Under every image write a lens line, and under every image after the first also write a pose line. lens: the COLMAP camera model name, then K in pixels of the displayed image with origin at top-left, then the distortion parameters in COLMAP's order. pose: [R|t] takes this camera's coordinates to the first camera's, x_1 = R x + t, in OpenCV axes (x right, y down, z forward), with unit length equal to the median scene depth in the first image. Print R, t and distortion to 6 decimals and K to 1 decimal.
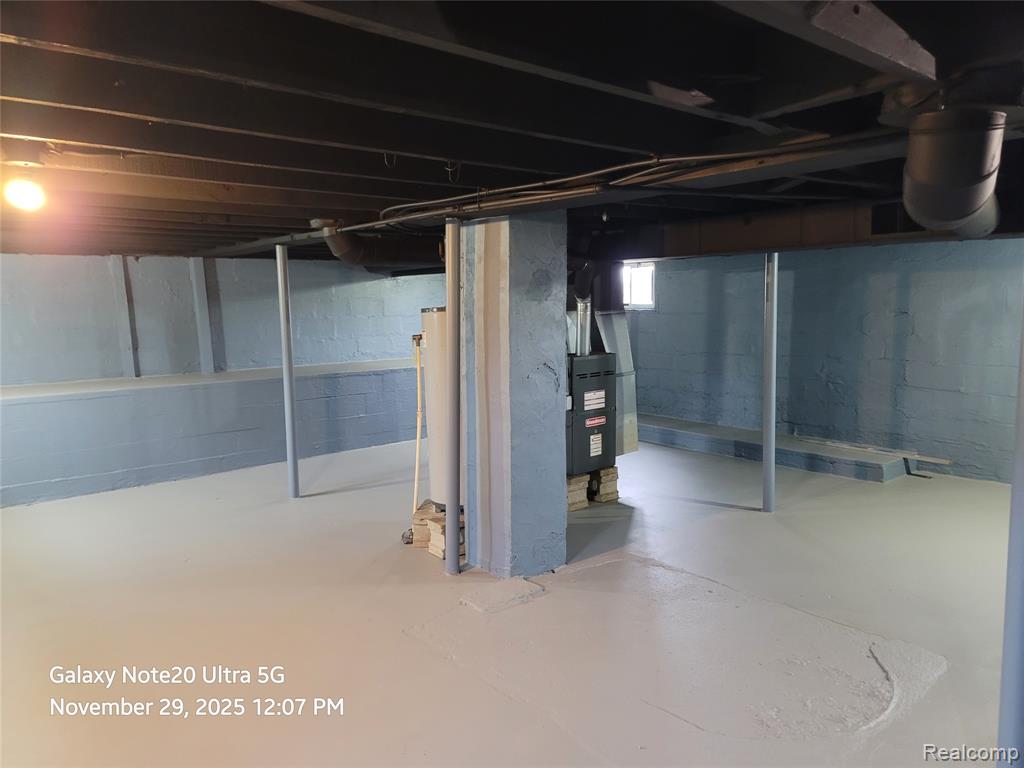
lens RADIAL K [[739.2, 0, 506.8], [0, 739.2, 386.8], [0, 0, 1]] dist [0.078759, -0.069837]
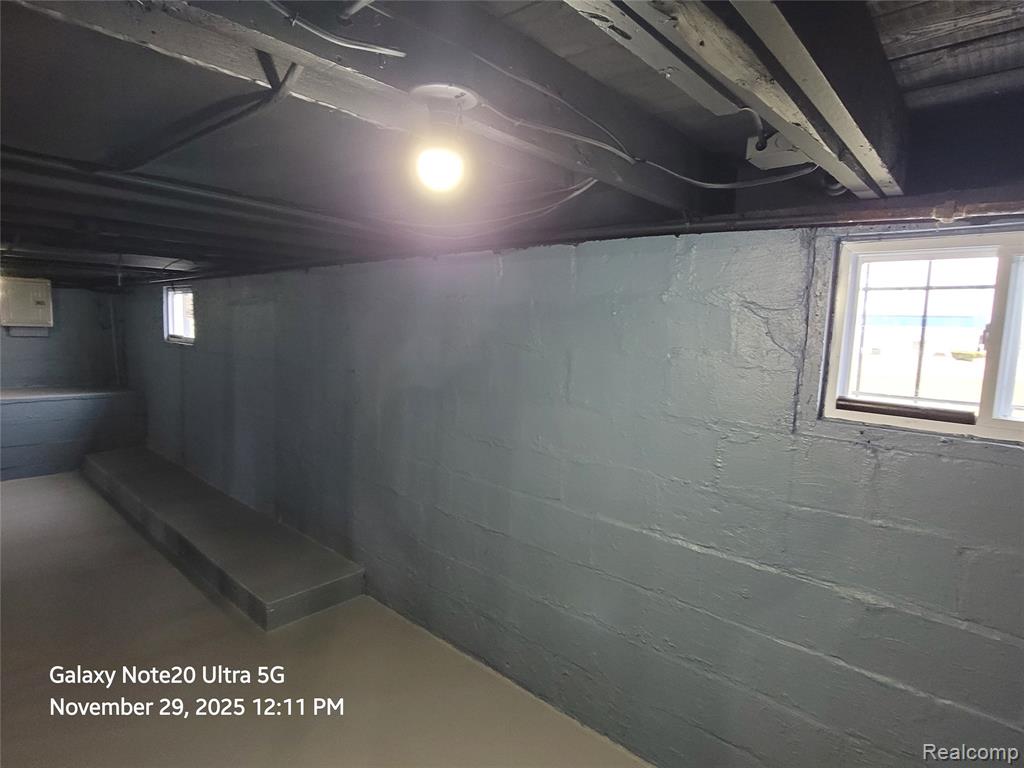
lens RADIAL K [[548.1, 0, 512.3], [0, 548.1, 389.4], [0, 0, 1]] dist [-0.005458, -0.000717]
pose [[0.991160, 0.034112, 0.128213, 0.693207], [-0.033487, 0.999414, -0.007025, -0.094125], [-0.128377, 0.002670, 0.991722, 0.537081]]
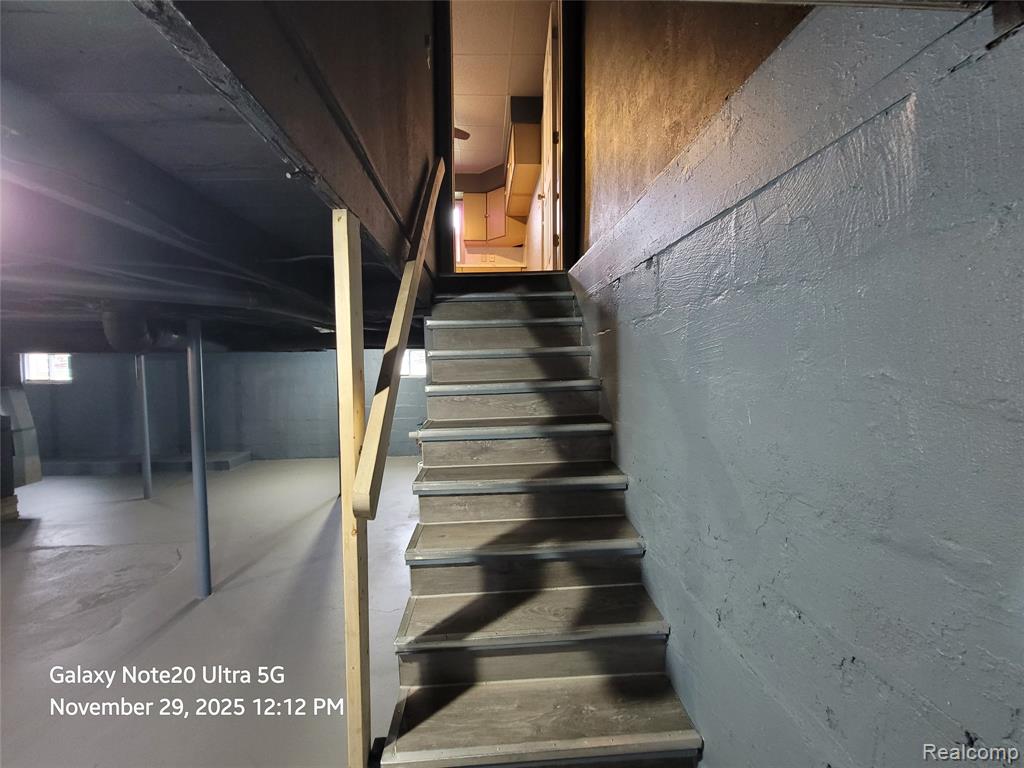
lens RADIAL K [[421.0, 0, 509.6], [0, 421.0, 382.5], [0, 0, 1]] dist [0.001474, 0.000351]
pose [[0.596577, -0.025408, 0.802154, 0.069859], [0.098940, 0.994203, -0.042092, 0.021530], [-0.796434, 0.104476, 0.595632, -0.268970]]
